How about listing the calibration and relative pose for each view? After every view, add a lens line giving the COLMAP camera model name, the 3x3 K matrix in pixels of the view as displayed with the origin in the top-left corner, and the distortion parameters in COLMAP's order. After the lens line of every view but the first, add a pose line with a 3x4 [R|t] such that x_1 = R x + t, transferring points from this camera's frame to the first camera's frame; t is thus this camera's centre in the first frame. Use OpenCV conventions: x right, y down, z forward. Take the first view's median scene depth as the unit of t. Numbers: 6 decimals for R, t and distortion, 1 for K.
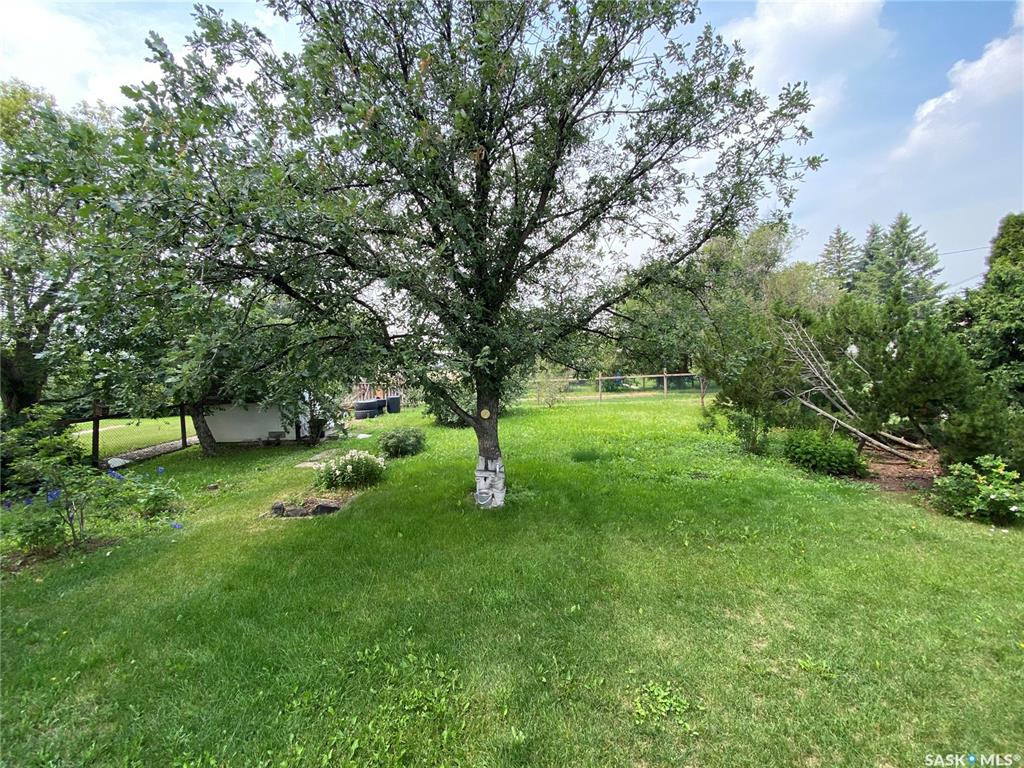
lens RADIAL K [[418.9, 0, 504.9], [0, 418.9, 392.4], [0, 0, 1]] dist [-0.013359, -0.004225]
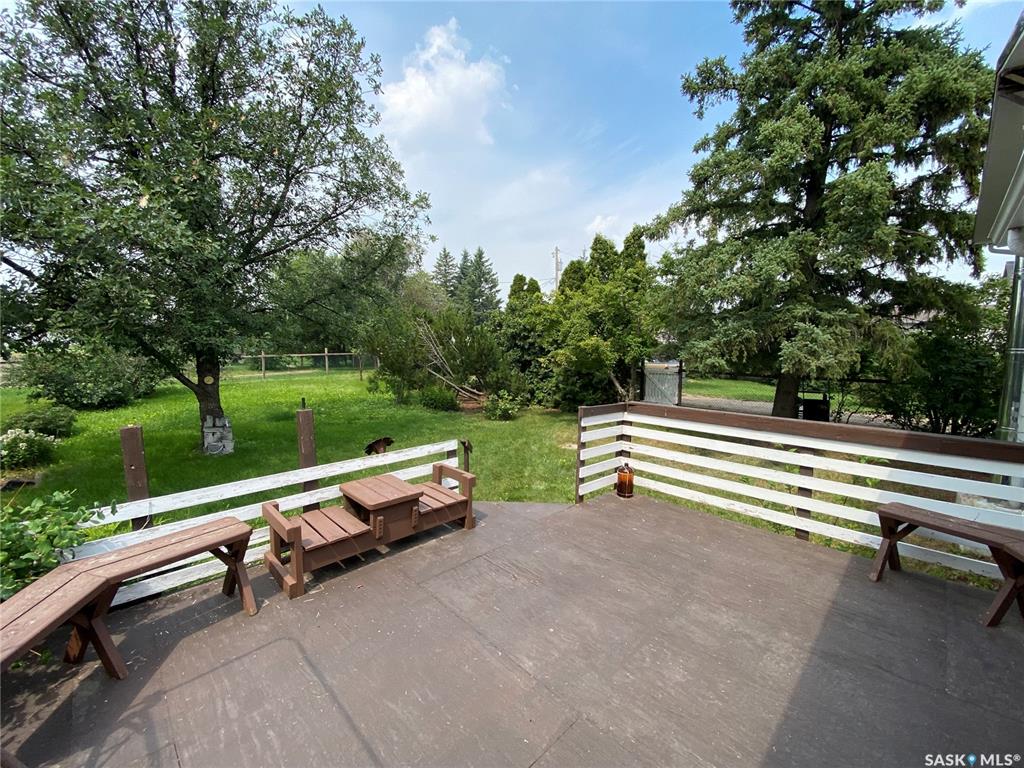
lens RADIAL K [[418.9, 0, 511.2], [0, 418.9, 388.6], [0, 0, 1]] dist [-0.013359, -0.004225]
pose [[0.675794, -0.040585, 0.735972, -0.287570], [0.016788, 0.999071, 0.039679, 0.036434], [-0.736899, -0.014459, 0.675848, -0.365648]]
